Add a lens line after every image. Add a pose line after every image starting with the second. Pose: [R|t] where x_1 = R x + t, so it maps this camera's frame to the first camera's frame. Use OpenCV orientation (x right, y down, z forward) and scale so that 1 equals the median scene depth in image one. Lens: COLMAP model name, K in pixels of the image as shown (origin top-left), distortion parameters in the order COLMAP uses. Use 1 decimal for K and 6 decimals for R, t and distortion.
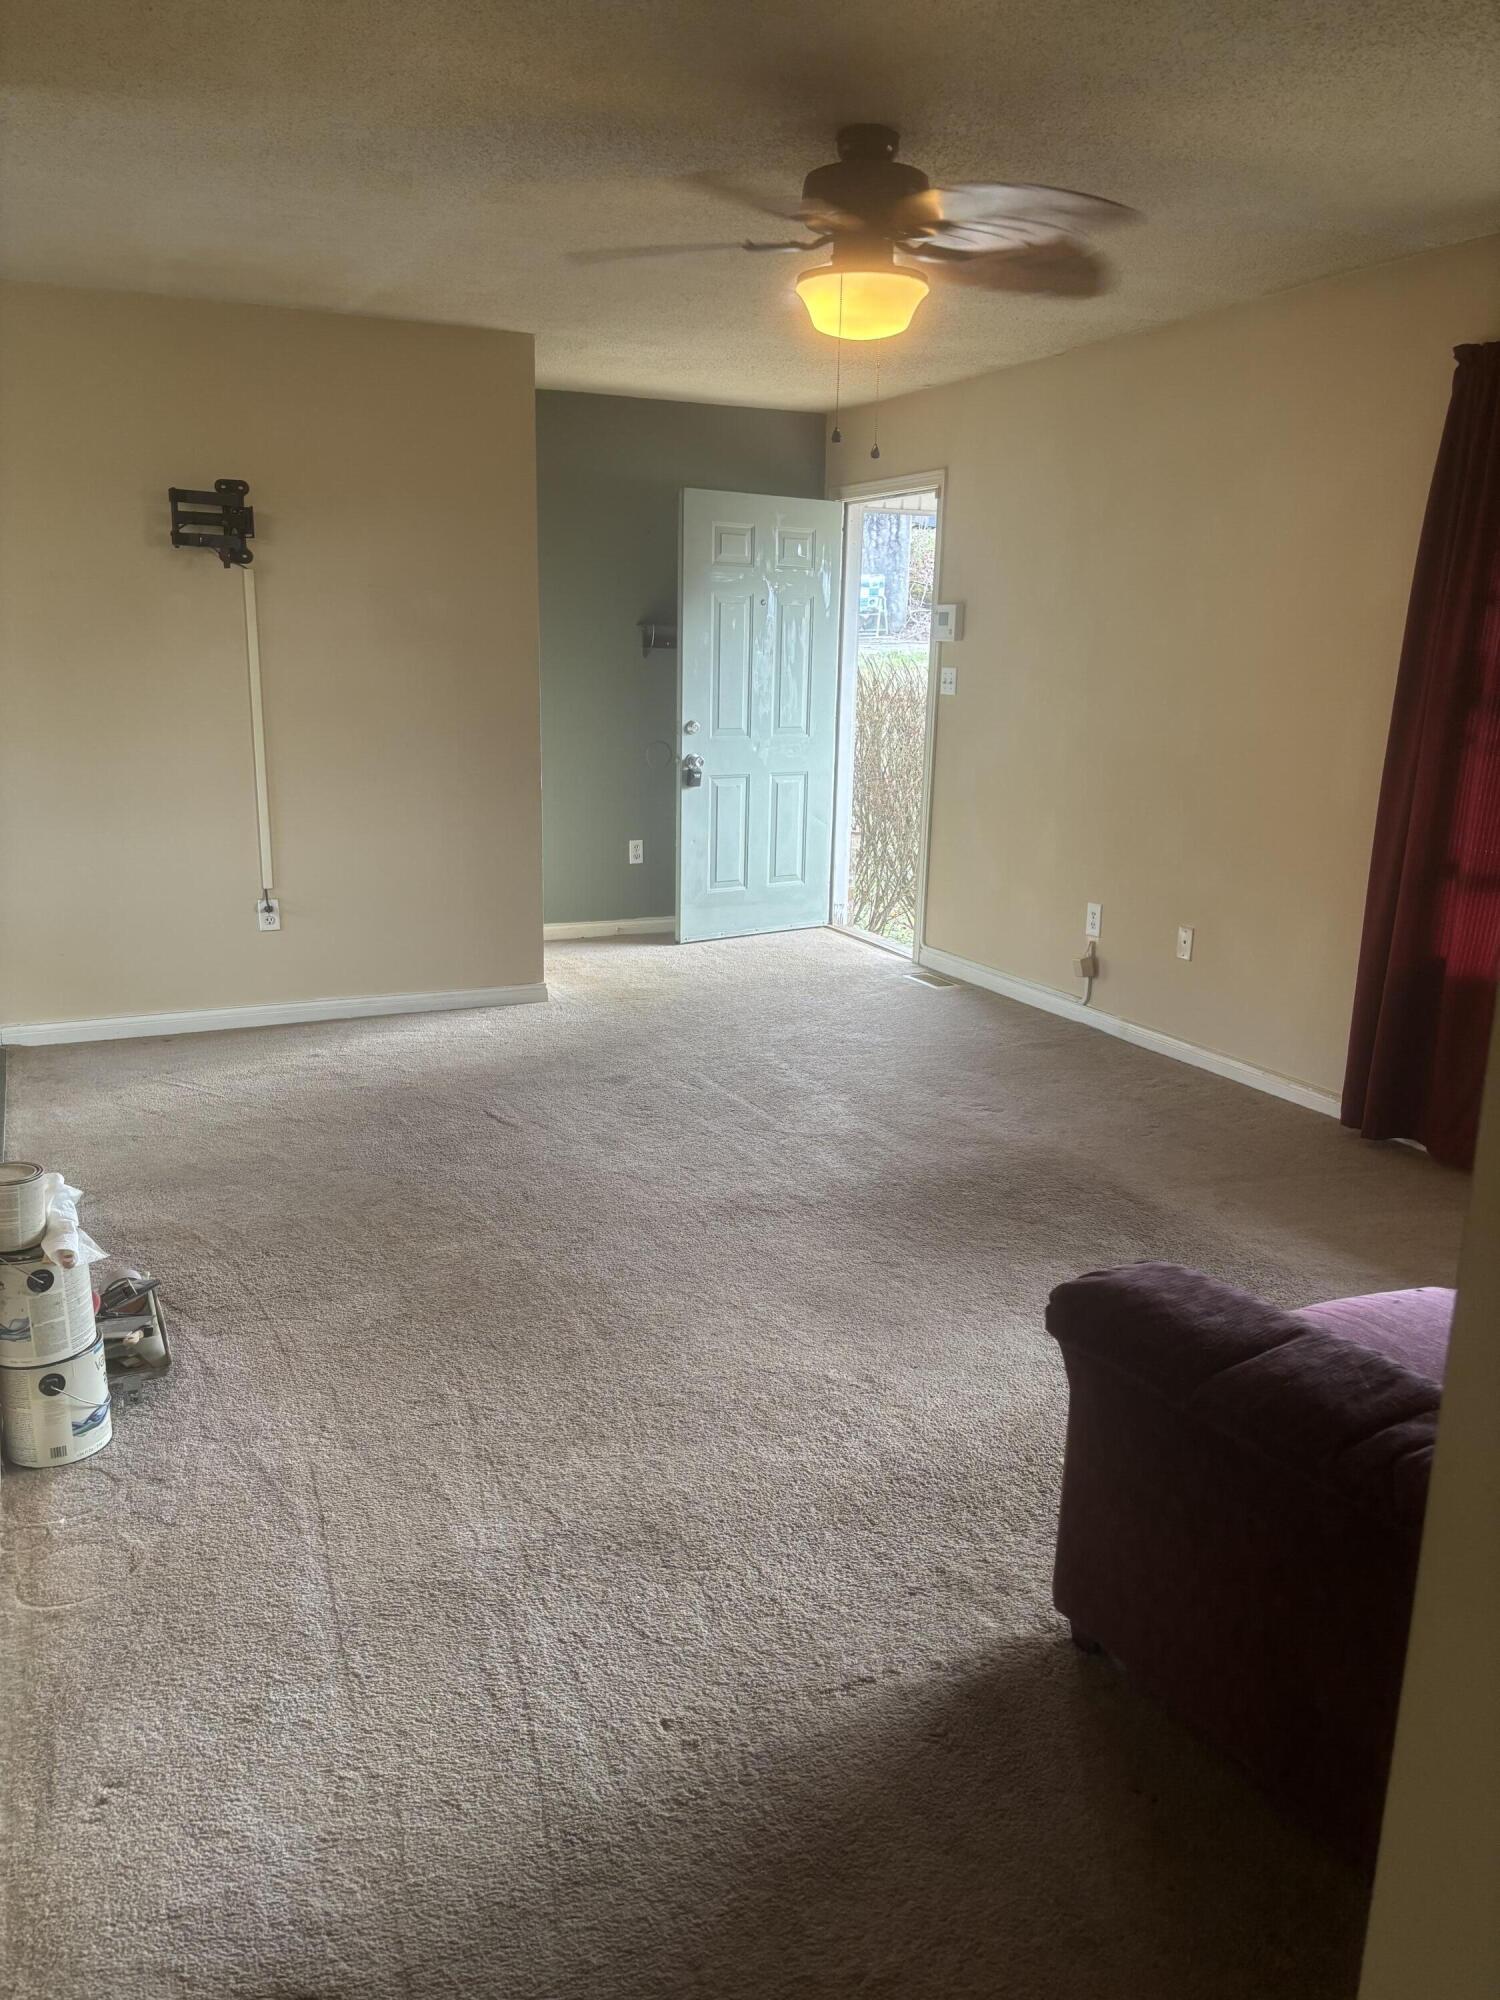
lens RADIAL K [[1507.9, 0, 750.0], [0, 1507.9, 1000.0], [0, 0, 1]] dist [0.002338, 0.002481]
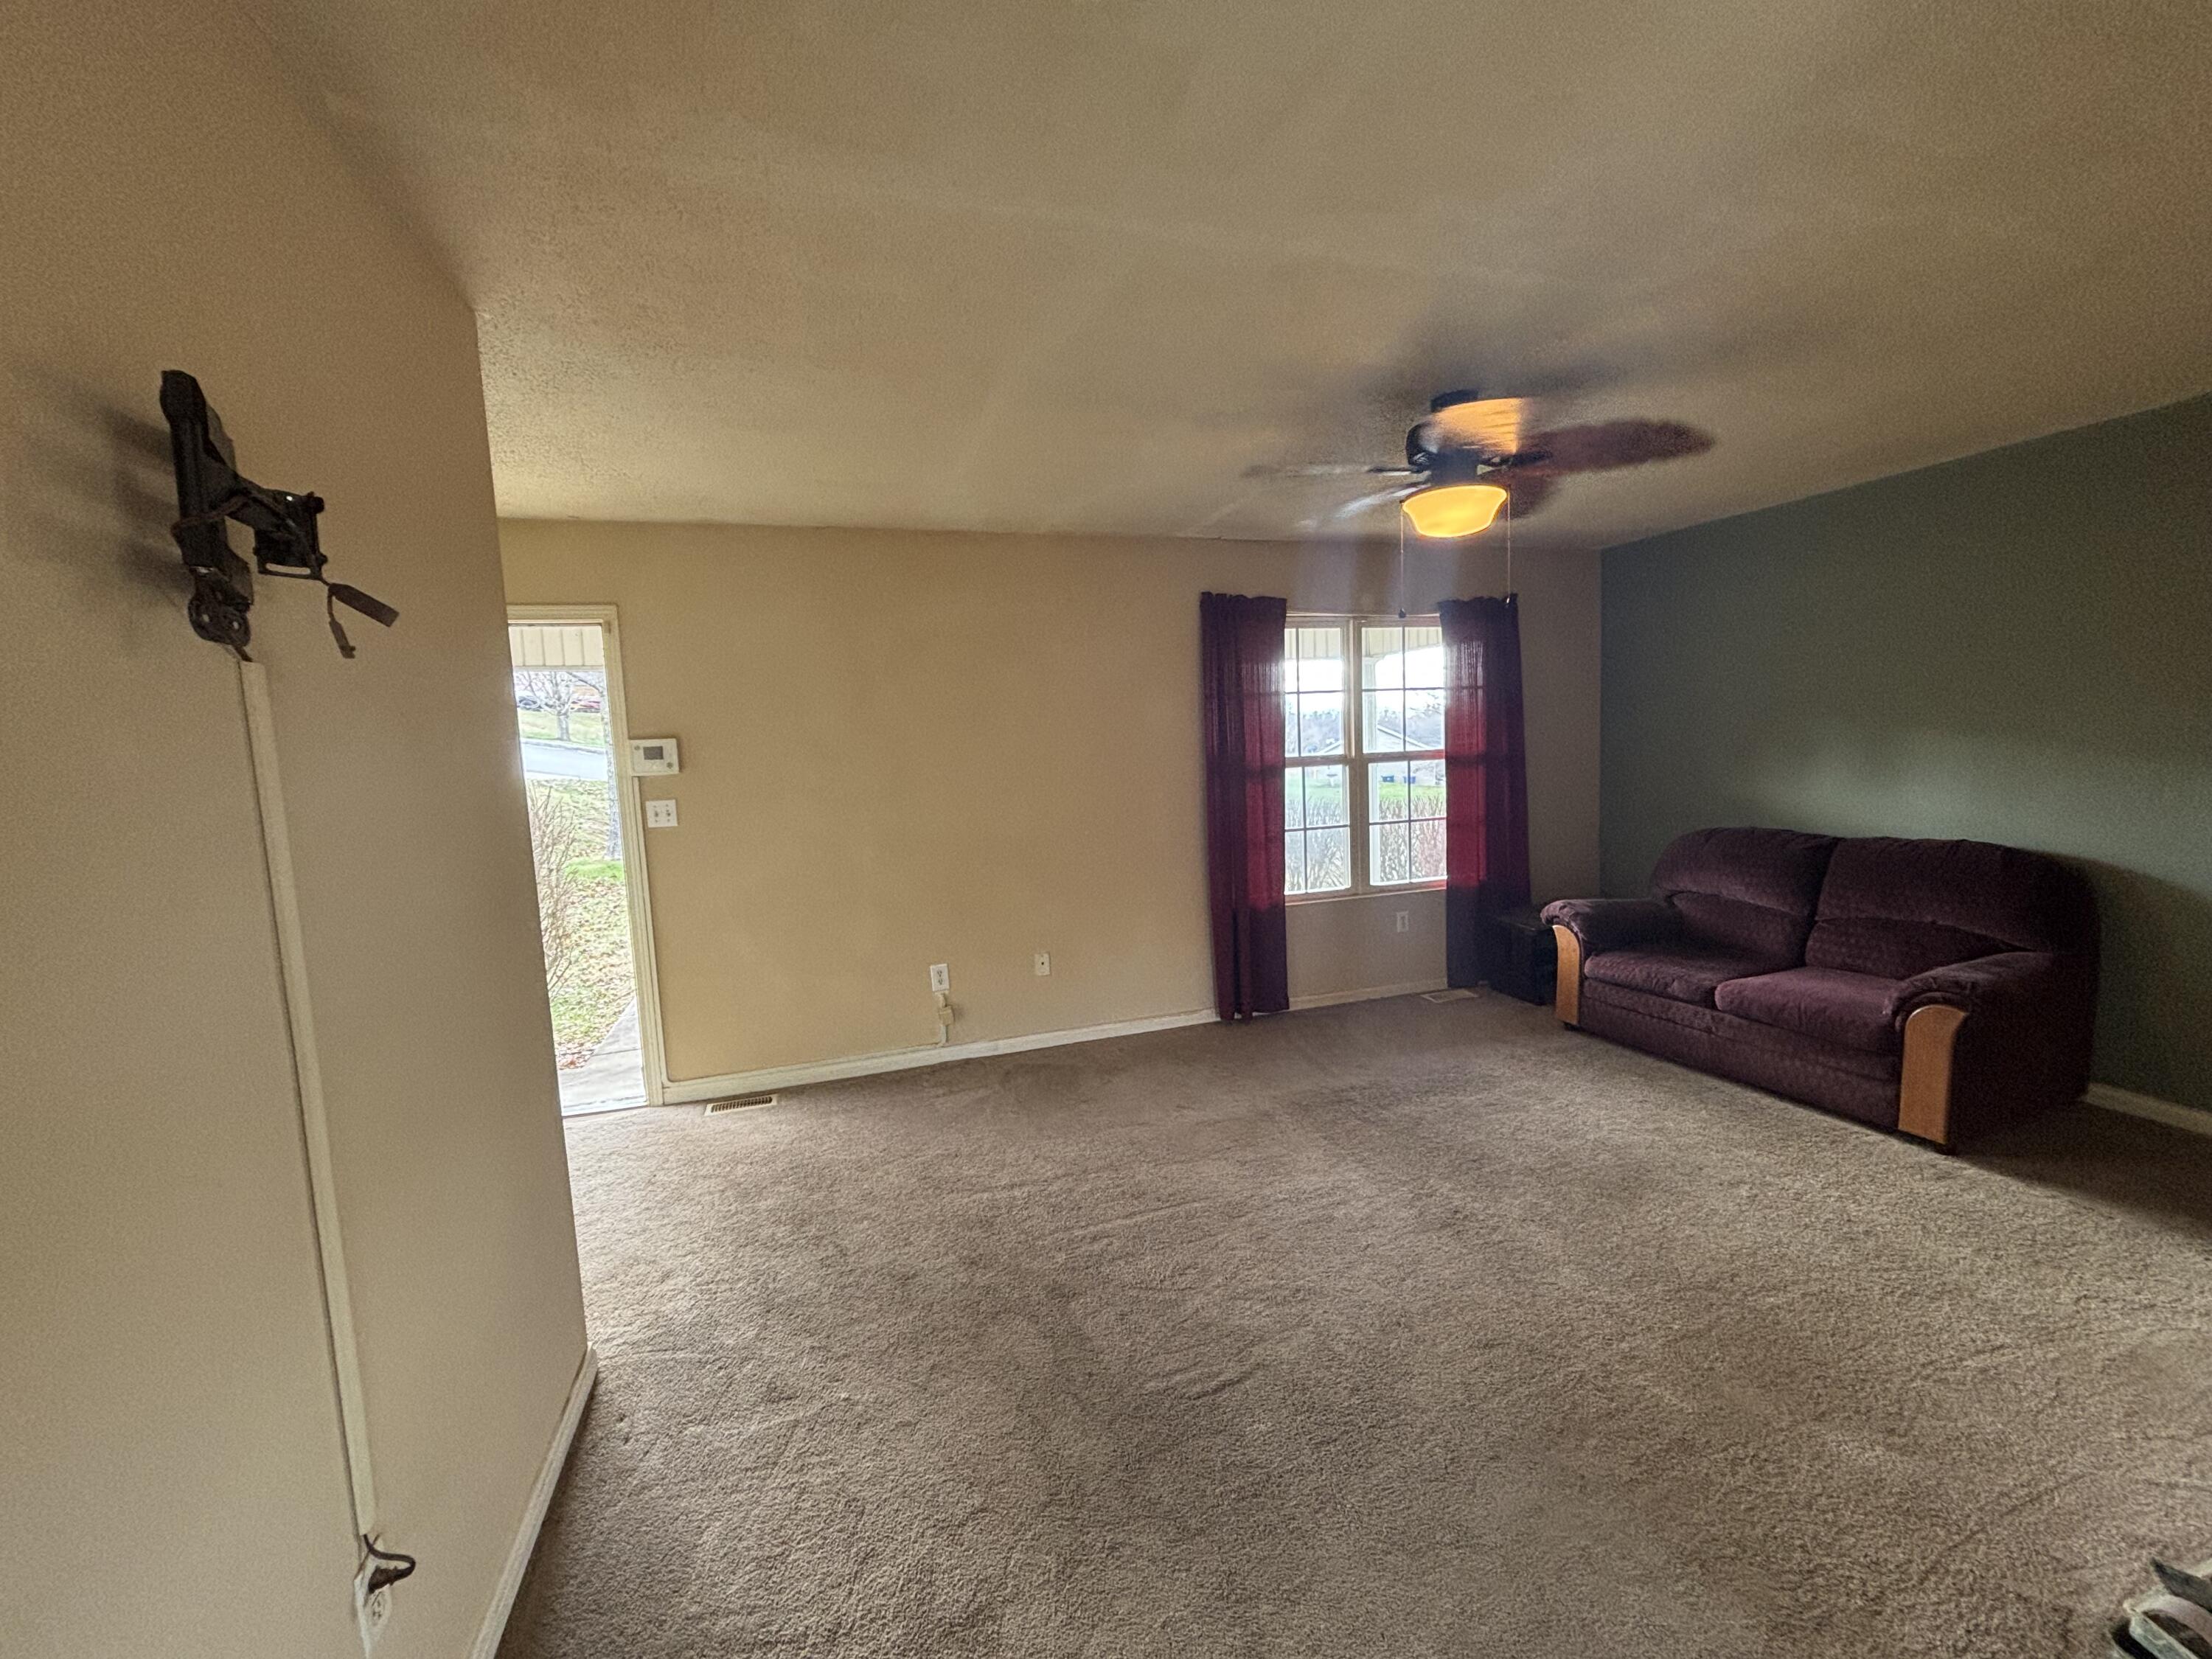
lens RADIAL K [[894.7, 0, 1101.8], [0, 894.7, 832.9], [0, 0, 1]] dist [-0.001346, -0.000853]
pose [[0.115631, -0.120546, 0.985950, -0.471613], [0.272107, 0.958481, 0.085275, -0.193762], [-0.955294, 0.258423, 0.143631, 0.727852]]
